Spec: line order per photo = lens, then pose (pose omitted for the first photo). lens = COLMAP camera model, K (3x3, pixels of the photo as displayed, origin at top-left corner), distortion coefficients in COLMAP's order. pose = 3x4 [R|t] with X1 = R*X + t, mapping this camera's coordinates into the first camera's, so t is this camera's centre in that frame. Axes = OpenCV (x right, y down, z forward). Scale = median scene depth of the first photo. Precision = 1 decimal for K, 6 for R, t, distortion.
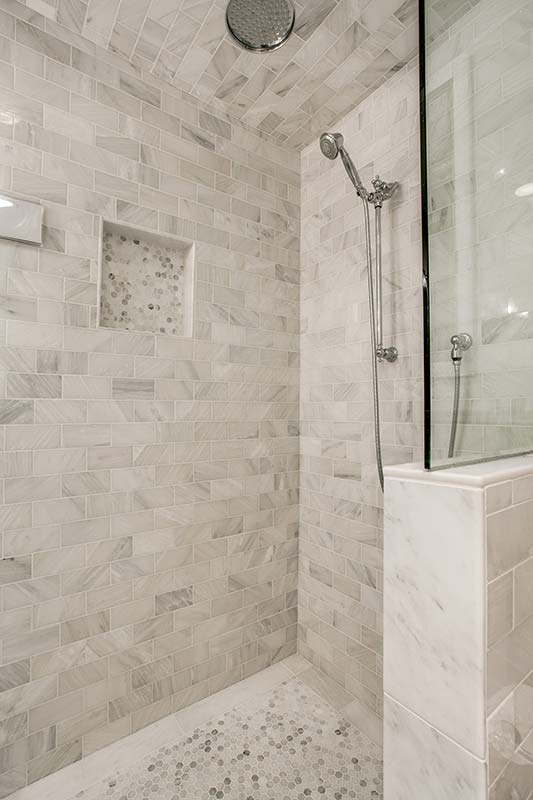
lens RADIAL K [[382.0, 0, 268.3], [0, 382.0, 397.2], [0, 0, 1]] dist [-0.052071, 0.021294]
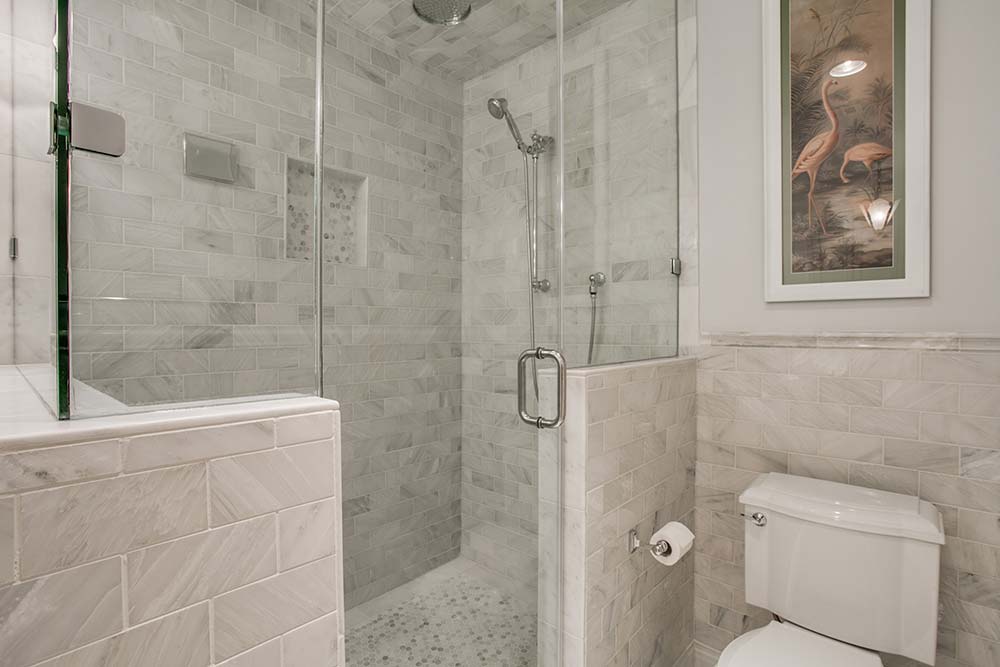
lens RADIAL K [[479.7, 0, 489.0], [0, 479.7, 334.9], [0, 0, 1]] dist [-0.050673, 0.018434]
pose [[0.981558, -0.006497, 0.191055, -0.118263], [-0.001707, 0.999085, 0.042742, -0.021362], [-0.191158, -0.042280, 0.980648, -0.391013]]
